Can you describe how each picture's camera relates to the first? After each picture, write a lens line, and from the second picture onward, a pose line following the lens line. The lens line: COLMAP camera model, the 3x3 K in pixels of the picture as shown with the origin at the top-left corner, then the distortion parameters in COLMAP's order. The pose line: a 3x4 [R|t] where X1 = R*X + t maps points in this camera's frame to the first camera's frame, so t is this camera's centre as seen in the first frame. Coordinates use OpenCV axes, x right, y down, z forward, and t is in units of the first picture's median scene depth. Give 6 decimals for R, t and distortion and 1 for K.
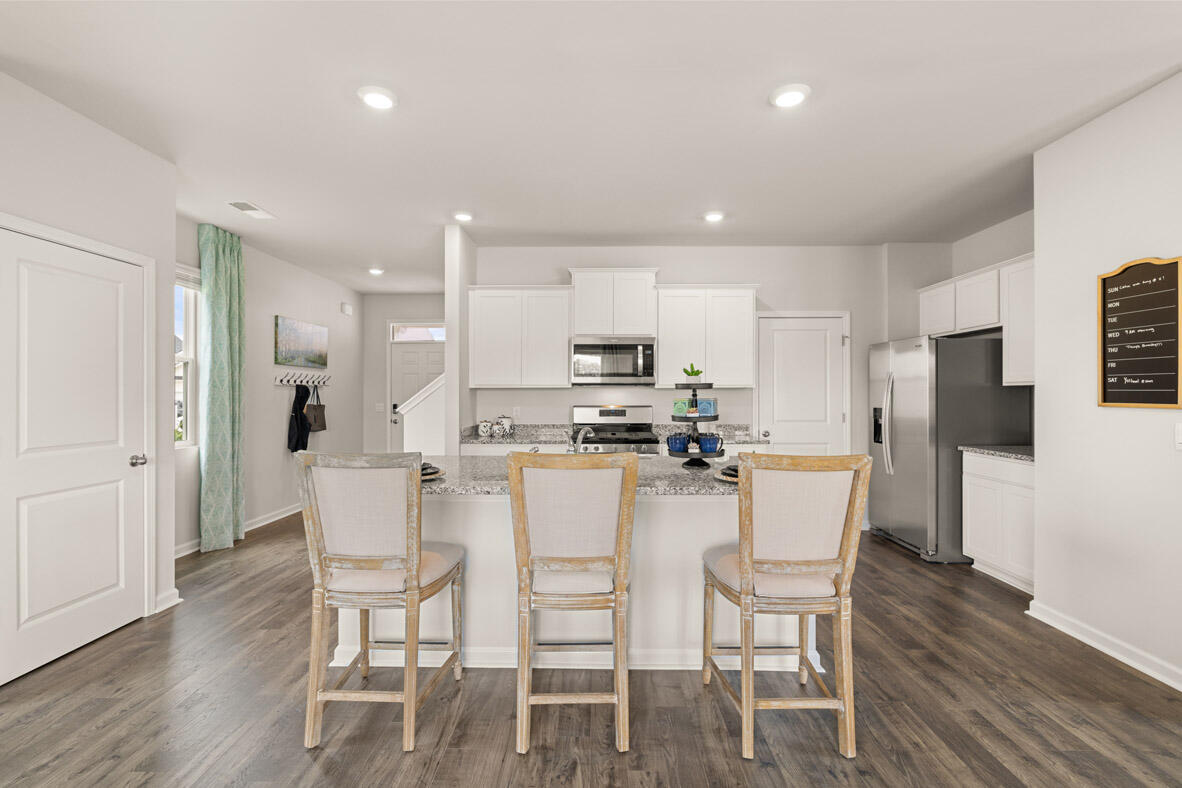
lens RADIAL K [[539.7, 0, 592.2], [0, 539.7, 388.1], [0, 0, 1]] dist [-0.005754, 0.000233]
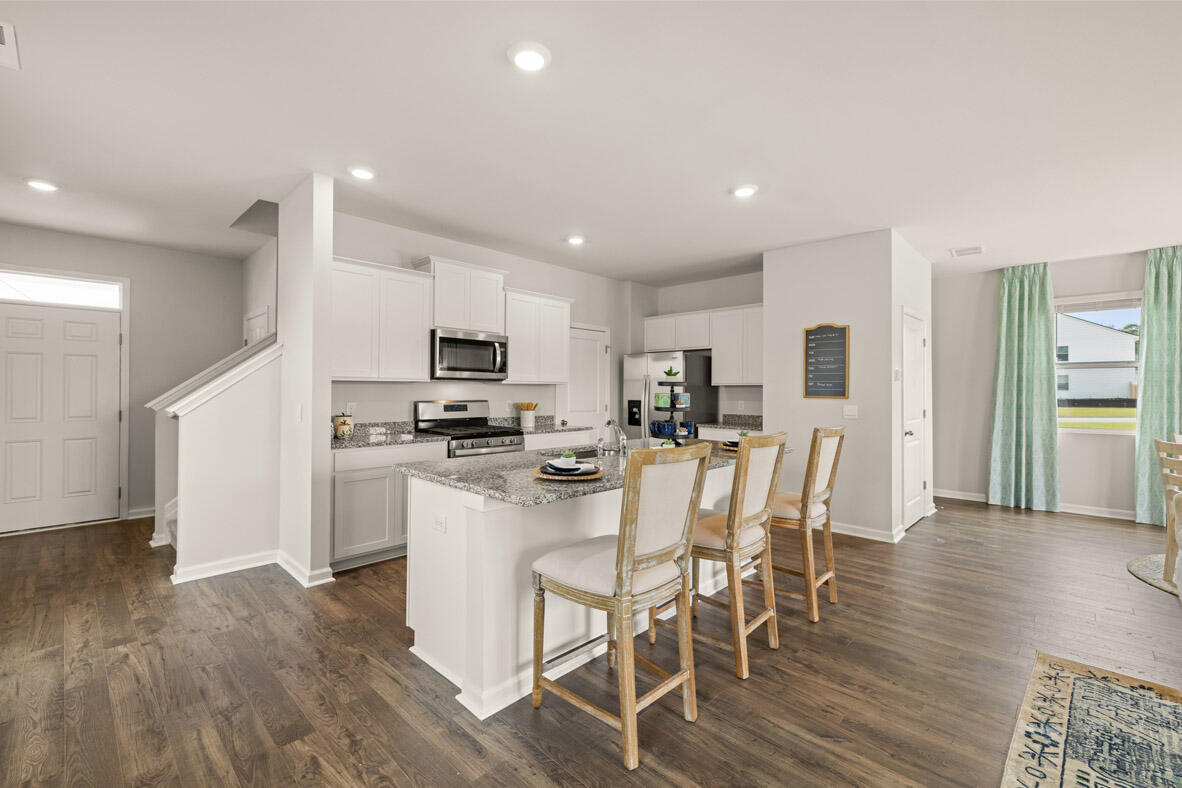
lens RADIAL K [[515.5, 0, 586.3], [0, 515.5, 380.5], [0, 0, 1]] dist [-0.001659, -0.000199]
pose [[0.678531, 0.018370, 0.734342, -0.542829], [-0.014460, 0.999828, -0.011651, 0.003618], [-0.734430, -0.002713, 0.678679, 0.197598]]
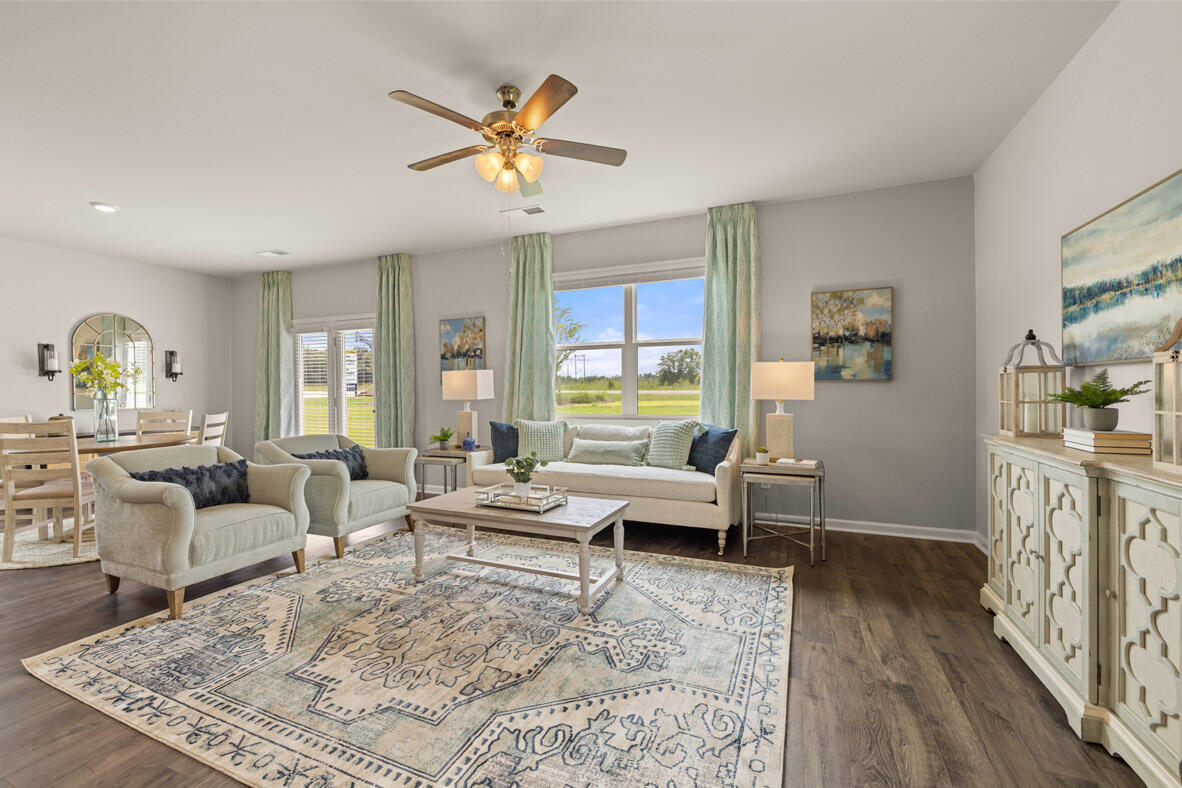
lens RADIAL K [[492.7, 0, 585.1], [0, 492.7, 395.4], [0, 0, 1]] dist [-0.002136, 0.000078]
pose [[-0.927972, 0.003262, 0.372635, -0.464074], [0.004220, 0.999990, 0.001755, 0.035043], [-0.372625, 0.003201, -0.927976, 0.453778]]
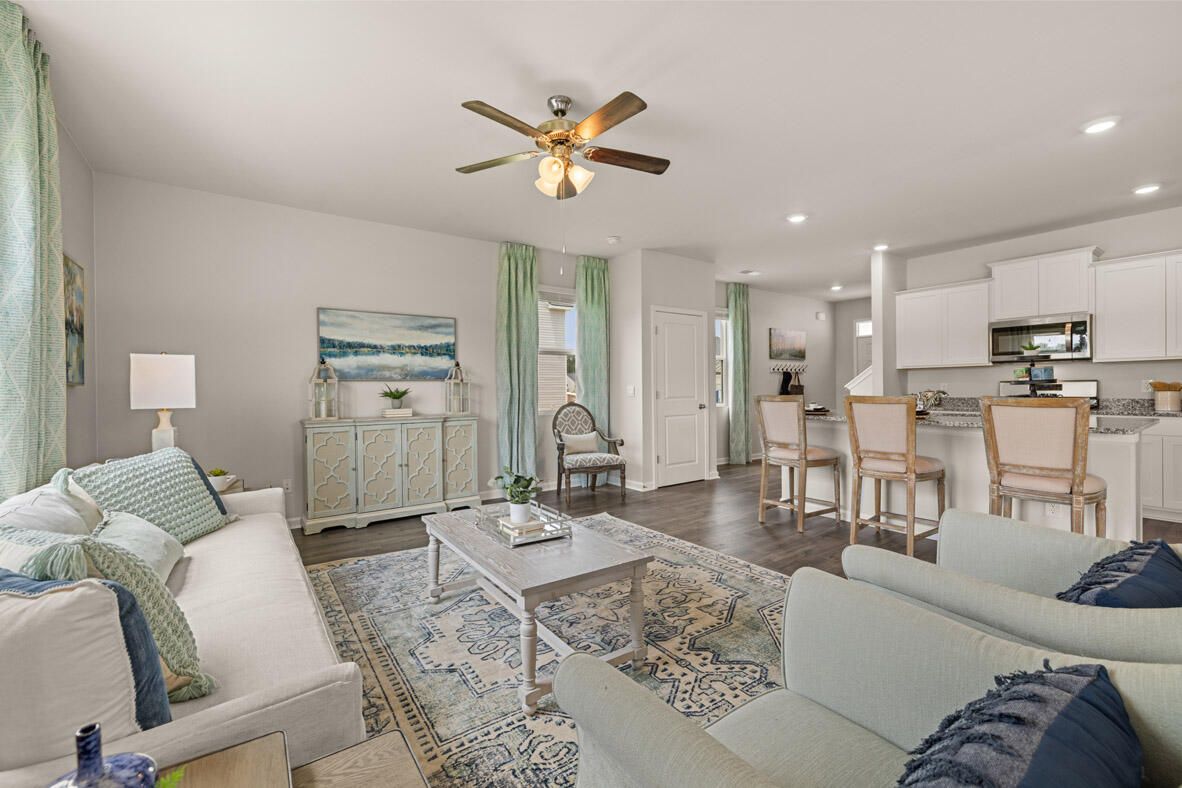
lens RADIAL K [[492.7, 0, 585.1], [0, 492.7, 395.4], [0, 0, 1]] dist [-0.002136, 0.000078]
pose [[0.592538, 0.007213, -0.805510, 0.317416], [0.018615, 0.999570, 0.022645, 0.024922], [0.805327, -0.028413, 0.592149, -0.369299]]
